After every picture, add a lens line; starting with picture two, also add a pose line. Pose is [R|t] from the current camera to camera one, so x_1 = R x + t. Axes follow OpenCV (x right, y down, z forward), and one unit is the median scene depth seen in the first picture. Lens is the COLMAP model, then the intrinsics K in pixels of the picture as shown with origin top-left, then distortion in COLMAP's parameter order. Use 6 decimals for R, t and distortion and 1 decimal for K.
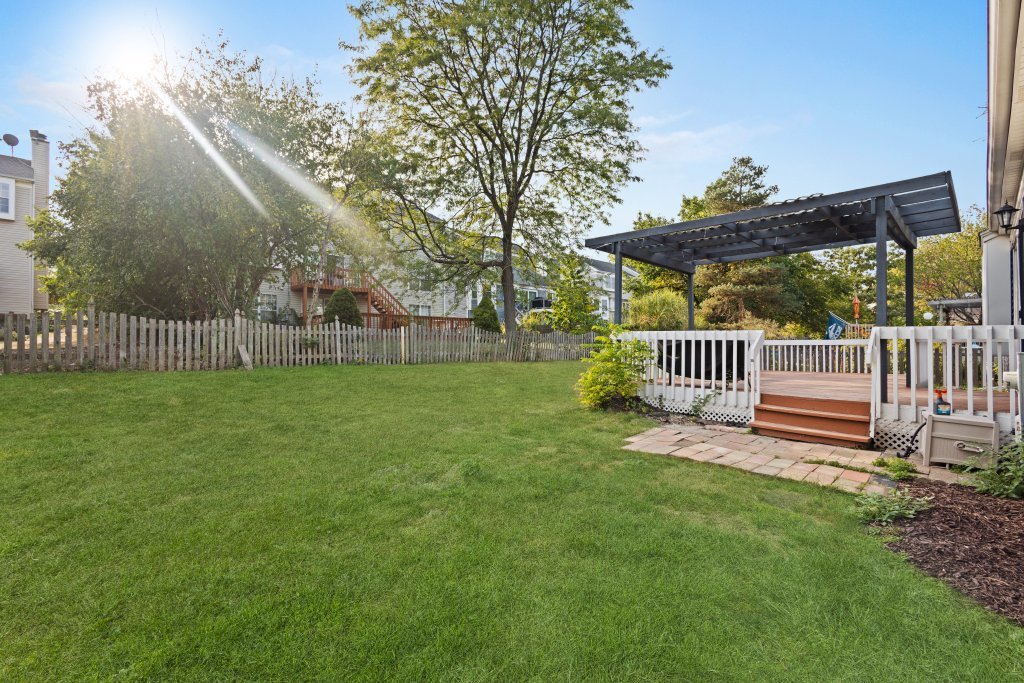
lens RADIAL K [[469.5, 0, 512.2], [0, 469.5, 347.7], [0, 0, 1]] dist [-0.000224, -0.000373]
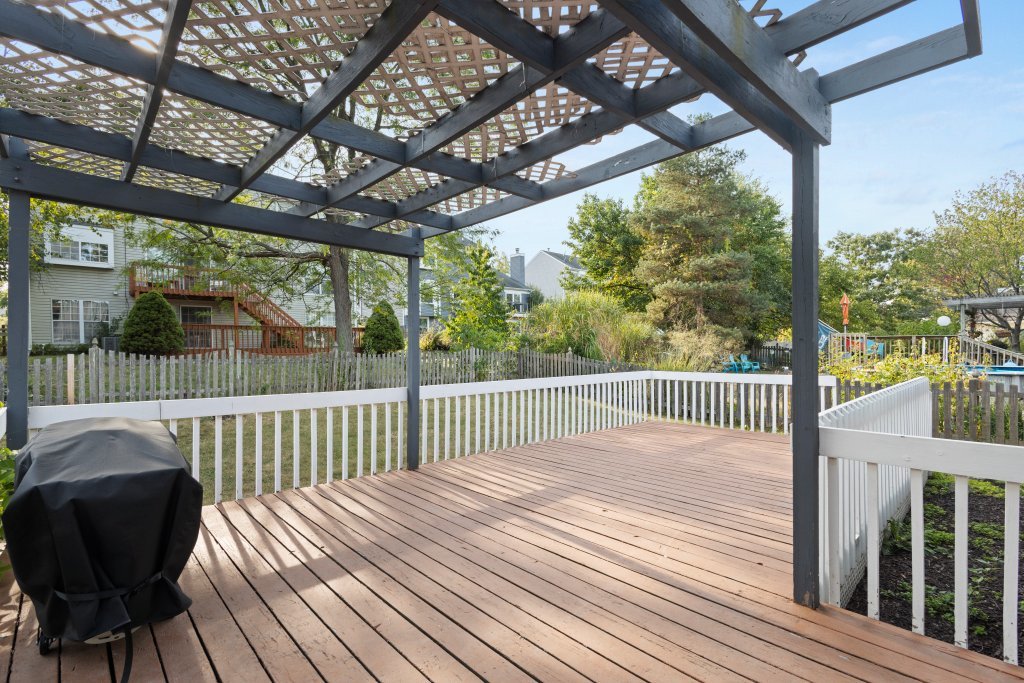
lens RADIAL K [[469.5, 0, 512.8], [0, 469.5, 356.9], [0, 0, 1]] dist [-0.000224, -0.000373]
pose [[0.999412, -0.007559, -0.033444, 0.220471], [0.008155, 0.999810, 0.017716, -0.027461], [0.033304, -0.017979, 0.999284, 0.228140]]
